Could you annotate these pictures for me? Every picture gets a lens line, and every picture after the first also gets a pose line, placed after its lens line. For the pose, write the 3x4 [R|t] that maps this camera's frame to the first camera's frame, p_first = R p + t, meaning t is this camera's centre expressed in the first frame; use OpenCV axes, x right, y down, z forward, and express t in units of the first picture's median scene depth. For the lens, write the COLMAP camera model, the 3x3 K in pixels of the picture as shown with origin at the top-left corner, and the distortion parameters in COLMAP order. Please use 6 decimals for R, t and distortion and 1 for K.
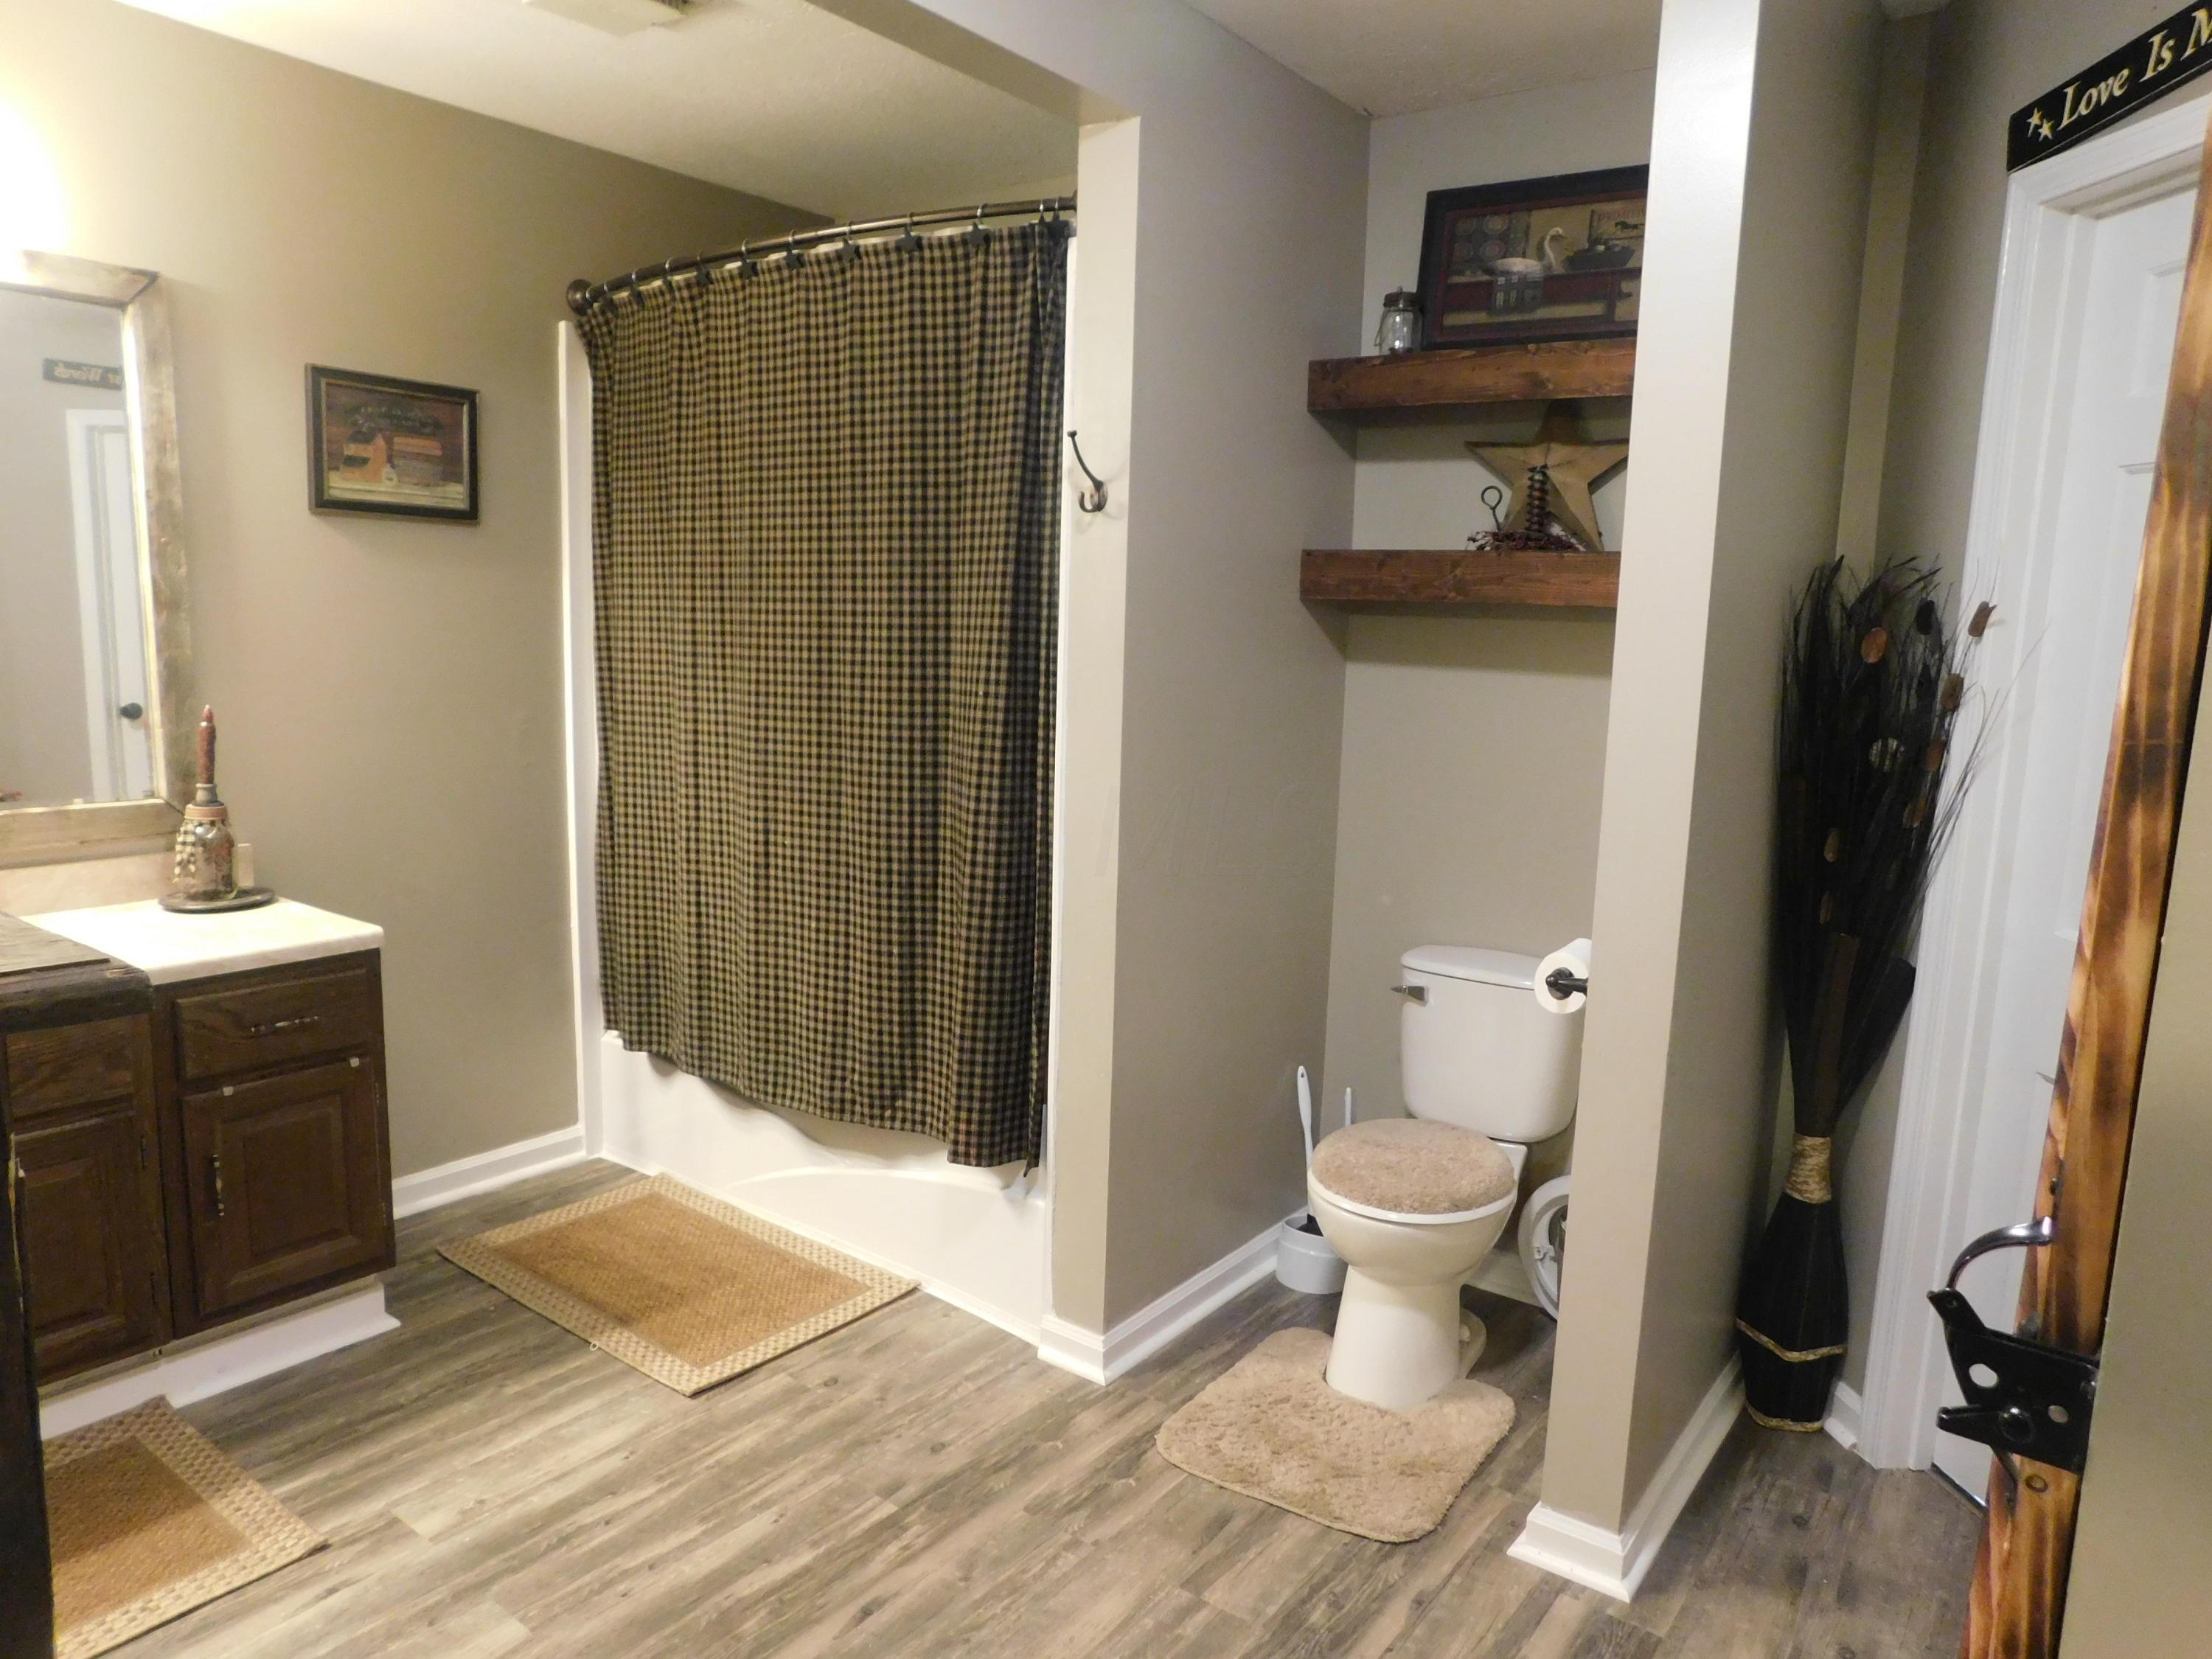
lens RADIAL K [[1479.0, 0, 1092.1], [0, 1479.0, 839.2], [0, 0, 1]] dist [-0.070026, 0.059447]
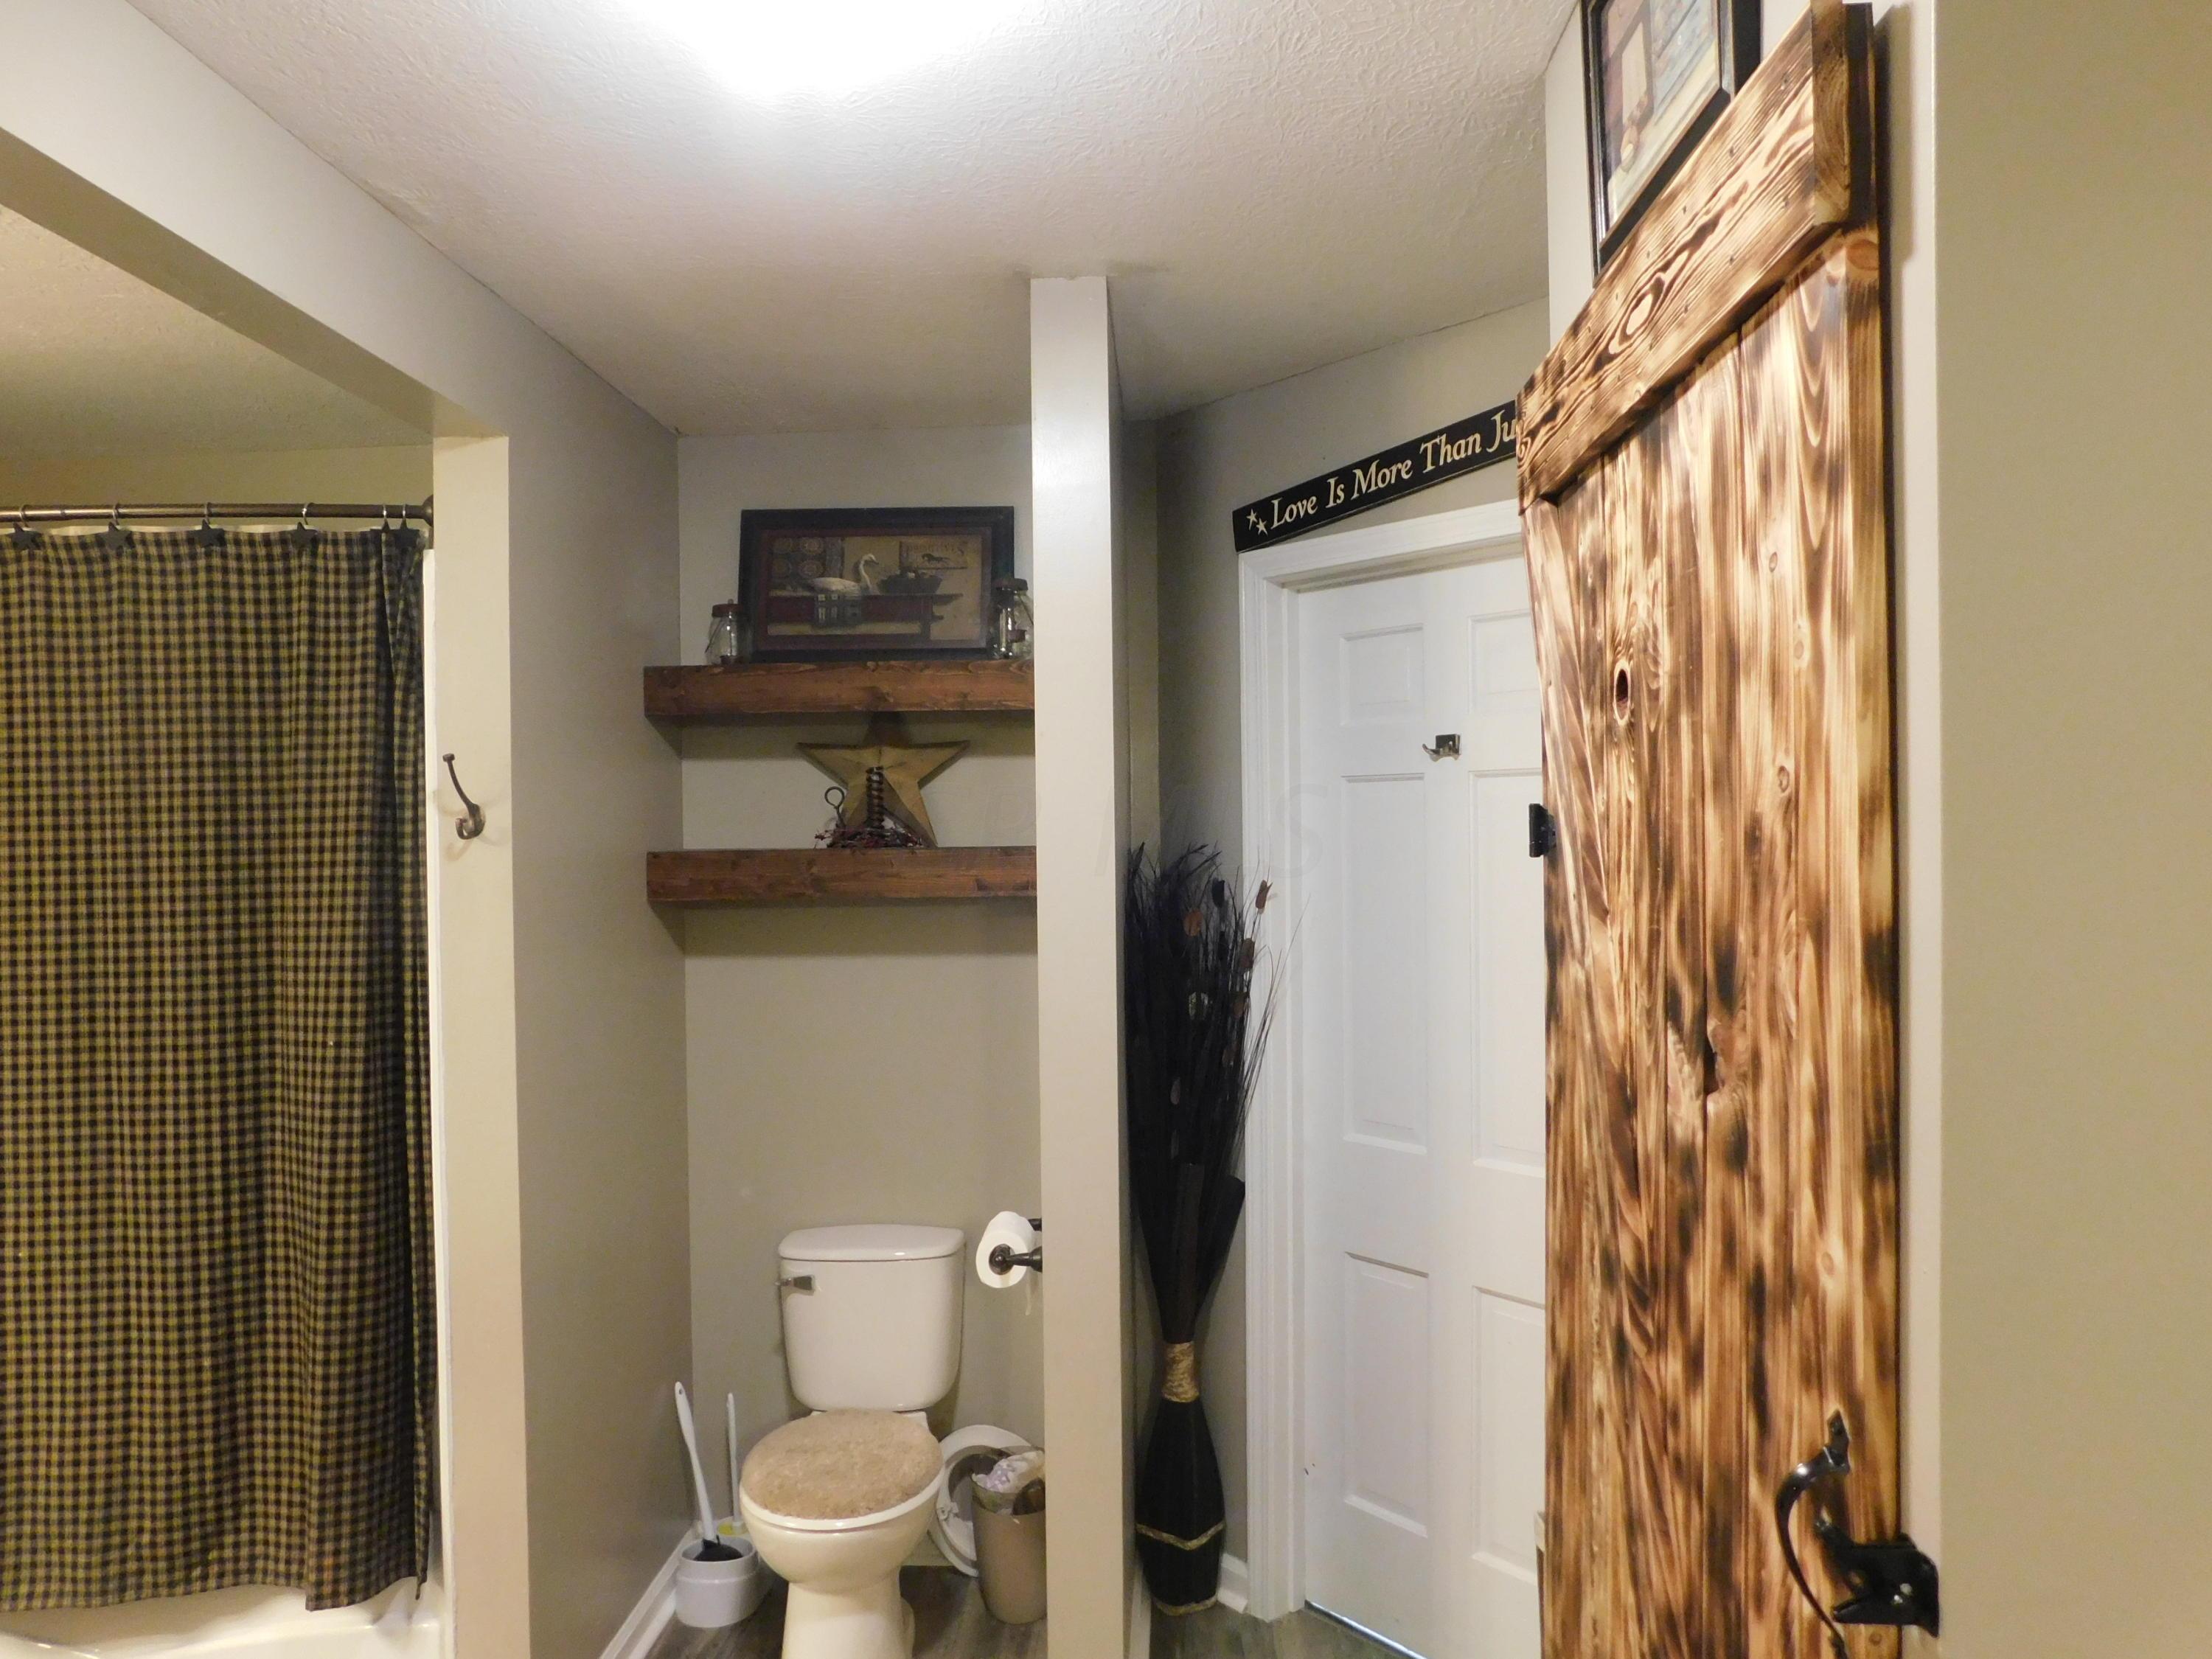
lens RADIAL K [[1479.0, 0, 1119.3], [0, 1479.0, 840.1], [0, 0, 1]] dist [-0.070026, 0.059447]
pose [[0.823666, -0.044609, 0.565318, -0.175373], [0.126407, 0.986261, -0.106349, -0.067913], [-0.552808, 0.159056, 0.817988, 0.019372]]
